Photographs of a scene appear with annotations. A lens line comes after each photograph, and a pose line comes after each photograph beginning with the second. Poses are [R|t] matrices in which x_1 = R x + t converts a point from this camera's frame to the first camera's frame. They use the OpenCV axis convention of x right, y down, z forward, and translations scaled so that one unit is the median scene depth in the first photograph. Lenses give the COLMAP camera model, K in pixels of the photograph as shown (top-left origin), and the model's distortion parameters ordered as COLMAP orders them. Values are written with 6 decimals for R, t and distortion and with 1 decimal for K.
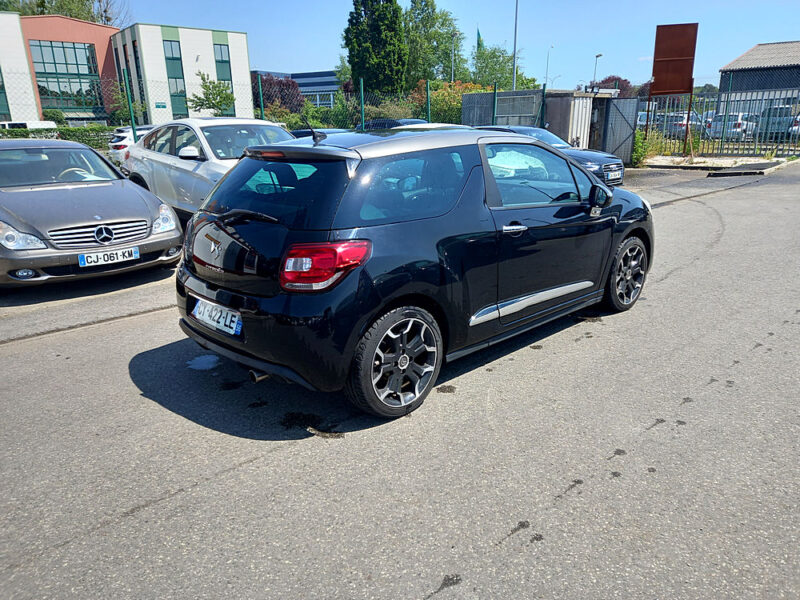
lens RADIAL K [[584.8, 0, 403.7], [0, 584.8, 296.3], [0, 0, 1]] dist [0.073170, -0.057259]
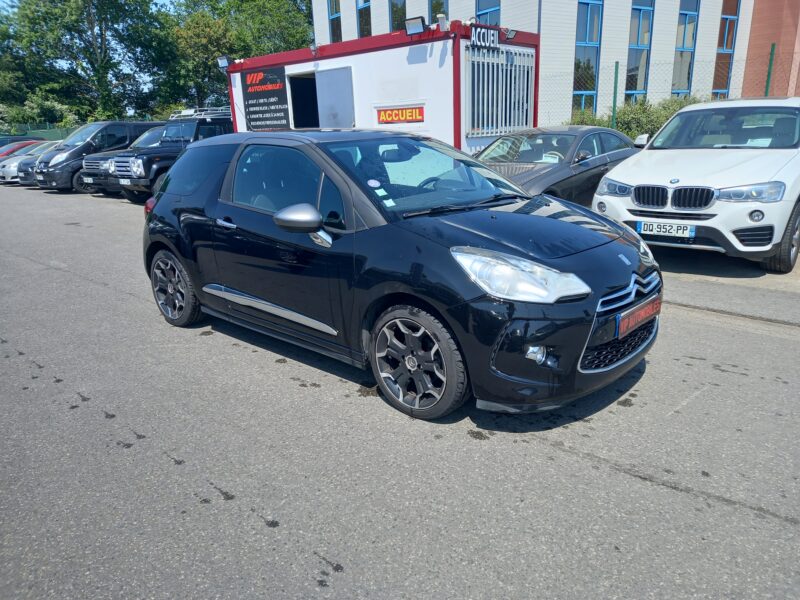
lens RADIAL K [[584.8, 0, 403.7], [0, 584.8, 296.3], [0, 0, 1]] dist [0.073170, -0.057259]
pose [[0.078631, 0.292608, -0.952994, 1.062341], [-0.250644, 0.931049, 0.265189, -0.297632], [0.964881, 0.218011, 0.146549, 0.977252]]
